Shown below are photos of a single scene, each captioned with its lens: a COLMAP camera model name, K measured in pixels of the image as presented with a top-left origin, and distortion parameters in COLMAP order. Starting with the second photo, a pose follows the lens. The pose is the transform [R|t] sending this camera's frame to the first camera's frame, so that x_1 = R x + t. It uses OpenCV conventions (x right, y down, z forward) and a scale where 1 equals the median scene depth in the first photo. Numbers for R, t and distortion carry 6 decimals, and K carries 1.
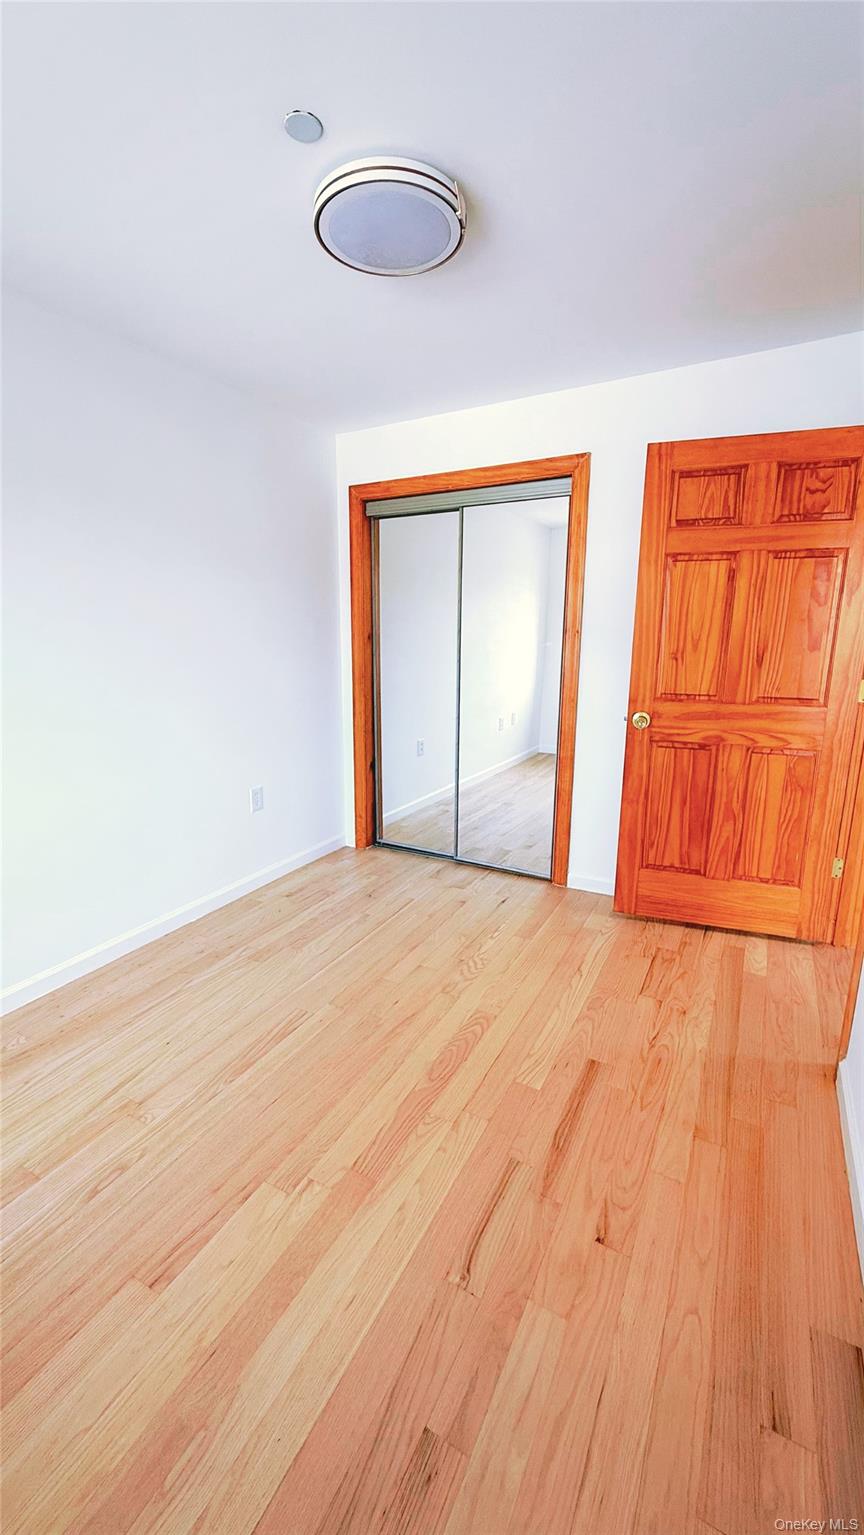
lens RADIAL K [[607.3, 0, 432.0], [0, 607.3, 767.5], [0, 0, 1]] dist [-0.000229, 0.000013]
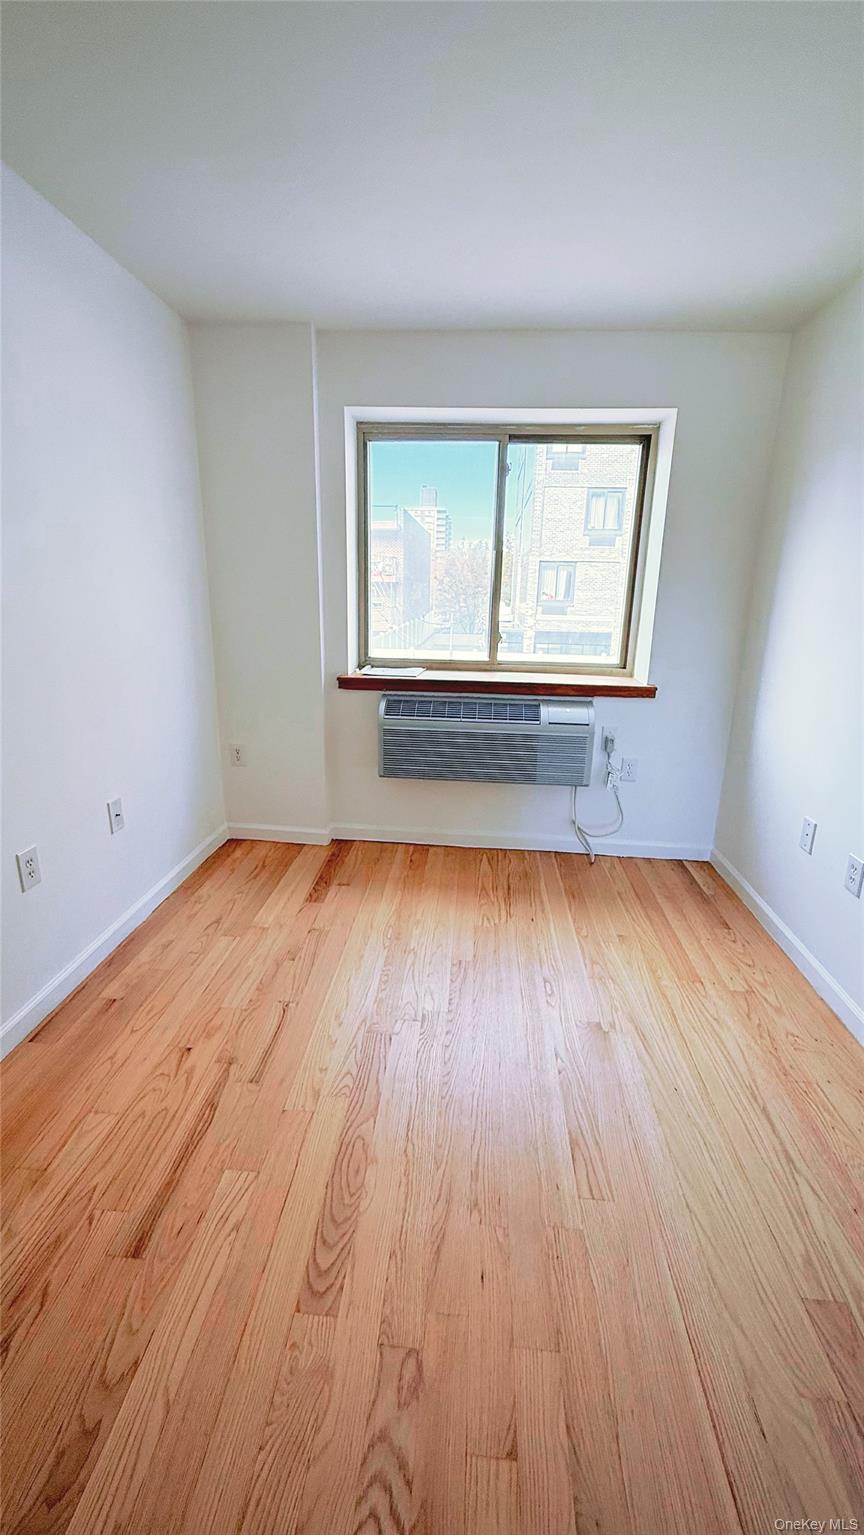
lens RADIAL K [[609.2, 0, 432.0], [0, 609.2, 767.5], [0, 0, 1]] dist [0.000615, 0.000011]
pose [[-0.911412, 0.090675, -0.401380, 0.224223], [-0.112478, 0.883377, 0.454965, -0.367666], [0.395824, 0.459807, -0.794922, 1.660115]]
